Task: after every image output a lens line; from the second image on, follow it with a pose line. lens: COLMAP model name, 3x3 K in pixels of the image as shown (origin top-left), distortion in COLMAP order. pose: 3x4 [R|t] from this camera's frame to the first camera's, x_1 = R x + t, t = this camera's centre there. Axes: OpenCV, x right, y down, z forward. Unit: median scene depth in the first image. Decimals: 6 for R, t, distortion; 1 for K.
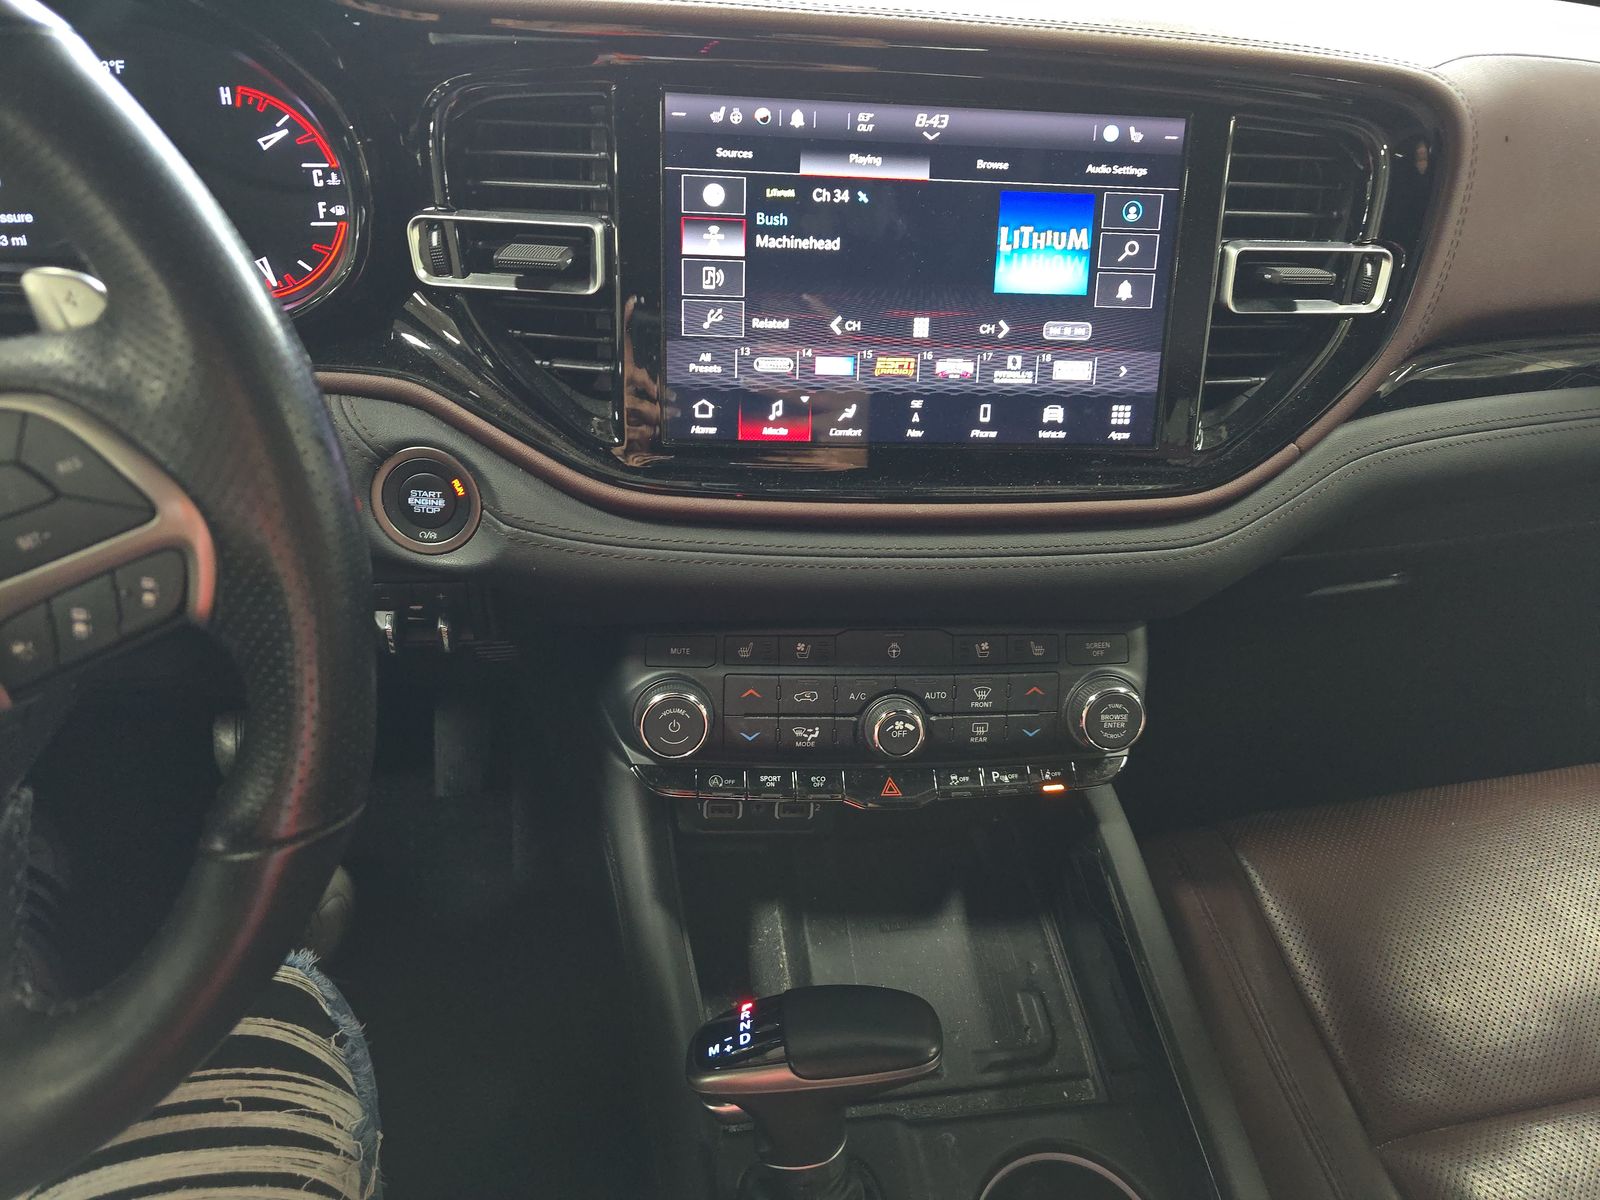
lens RADIAL K [[1070.3, 0, 800.0], [0, 1070.3, 600.0], [0, 0, 1]] dist [0.038285, -0.037220]
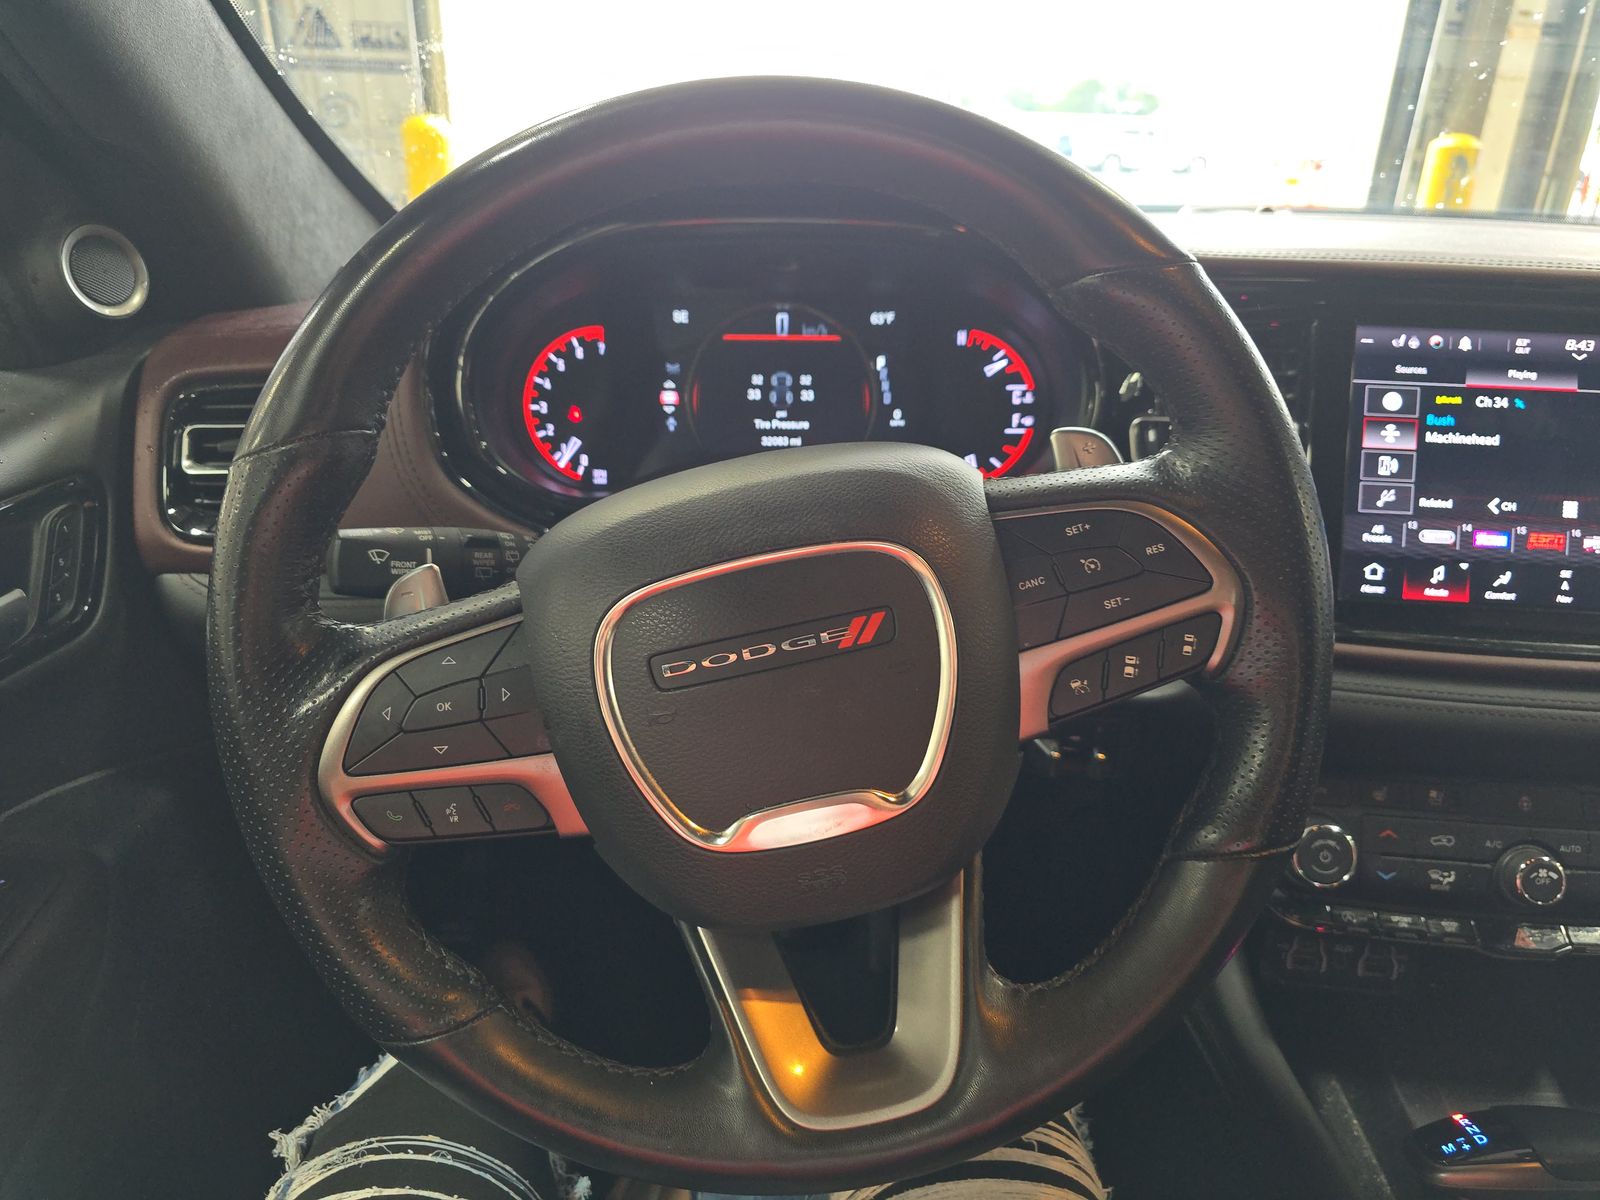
lens RADIAL K [[1070.3, 0, 800.0], [0, 1070.3, 600.0], [0, 0, 1]] dist [0.038285, -0.037220]
pose [[0.987017, 0.029690, -0.157848, -0.524839], [-0.066449, 0.970199, -0.233019, 0.169922], [0.146226, 0.240483, 0.959576, -0.221139]]
